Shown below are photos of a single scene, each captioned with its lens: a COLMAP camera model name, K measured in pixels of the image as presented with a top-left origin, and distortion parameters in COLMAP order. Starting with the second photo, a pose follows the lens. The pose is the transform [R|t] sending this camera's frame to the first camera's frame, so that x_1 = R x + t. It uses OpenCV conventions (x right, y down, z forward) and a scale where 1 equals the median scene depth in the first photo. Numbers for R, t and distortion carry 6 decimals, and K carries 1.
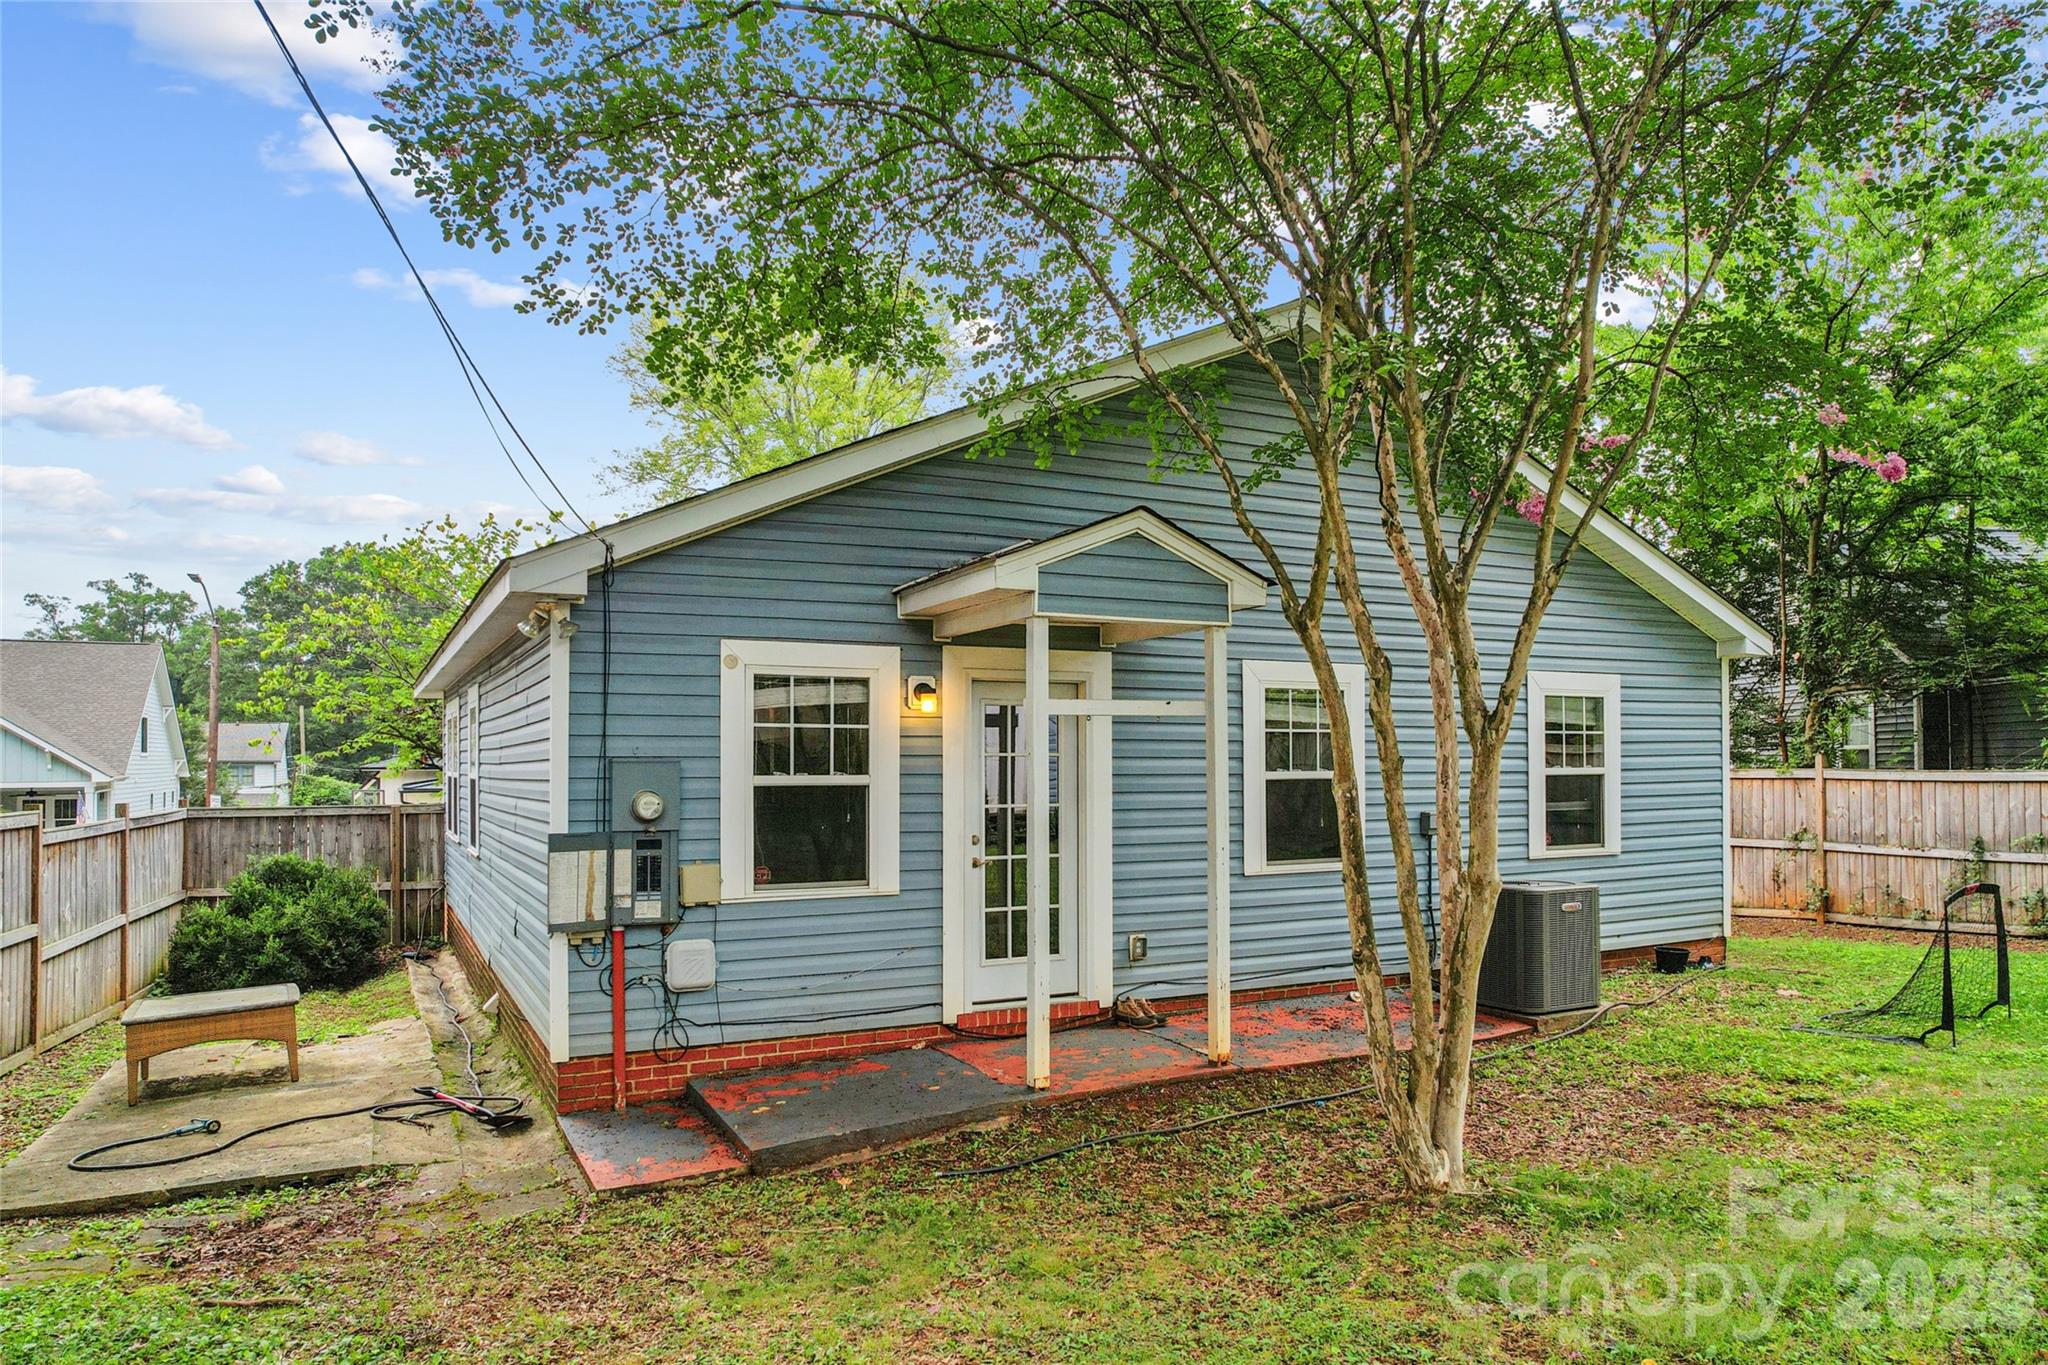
lens RADIAL K [[1348.0, 0, 1019.4], [0, 1348.0, 773.2], [0, 0, 1]] dist [0.002328, -0.000009]
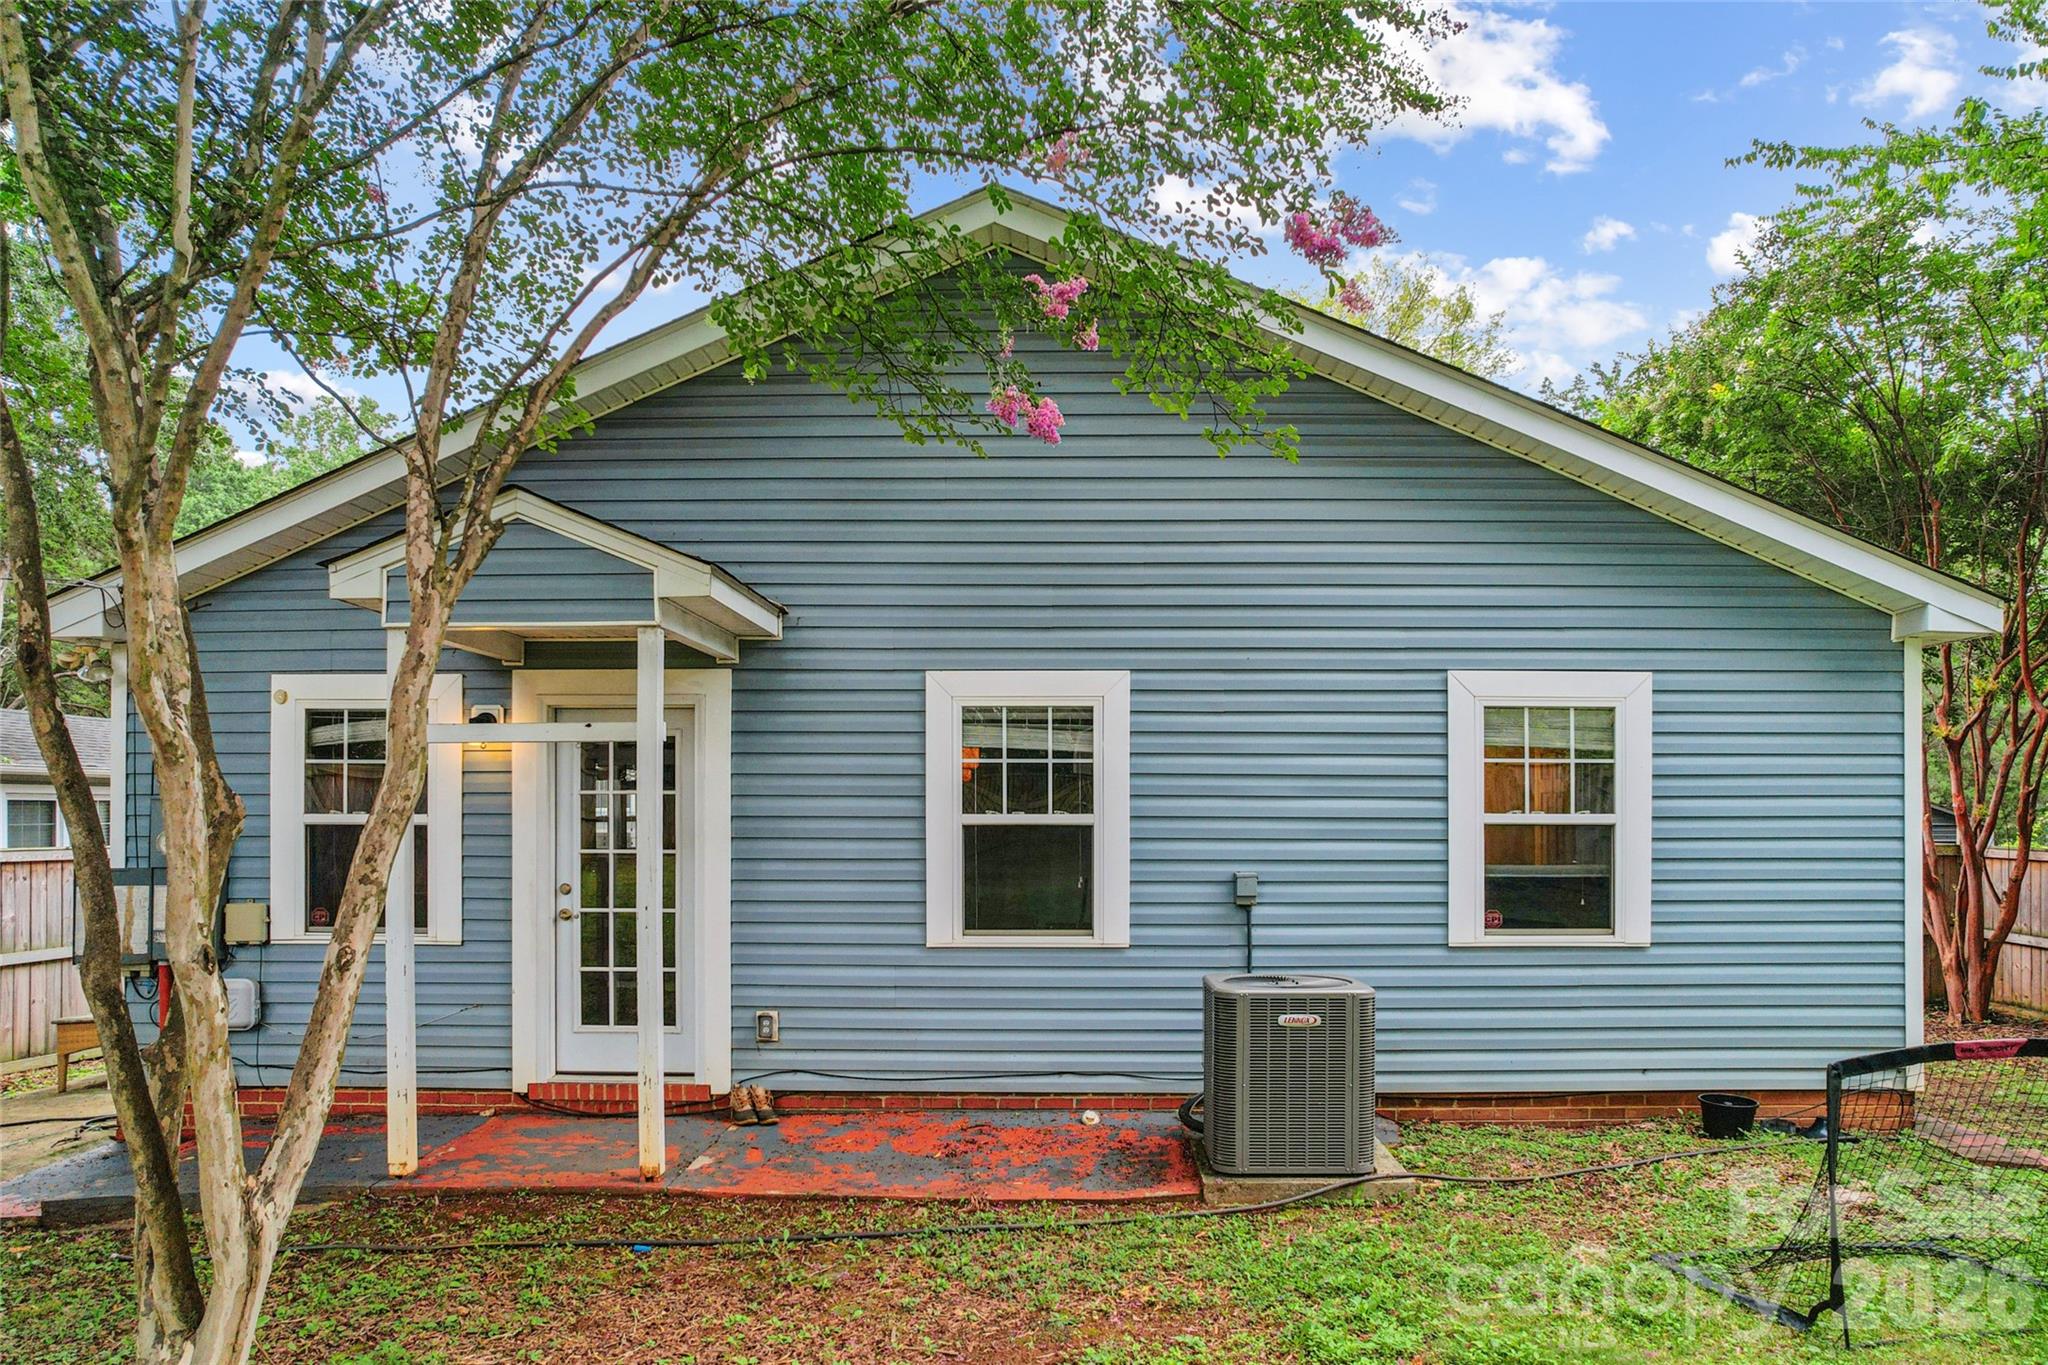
lens RADIAL K [[1384.7, 0, 1070.0], [0, 1384.7, 831.2], [0, 0, 1]] dist [-0.050030, -0.000585]
pose [[0.872950, 0.016414, -0.487534, 0.664977], [-0.009210, 0.999810, 0.017172, -0.006338], [0.487724, -0.010500, 0.872935, 0.360756]]
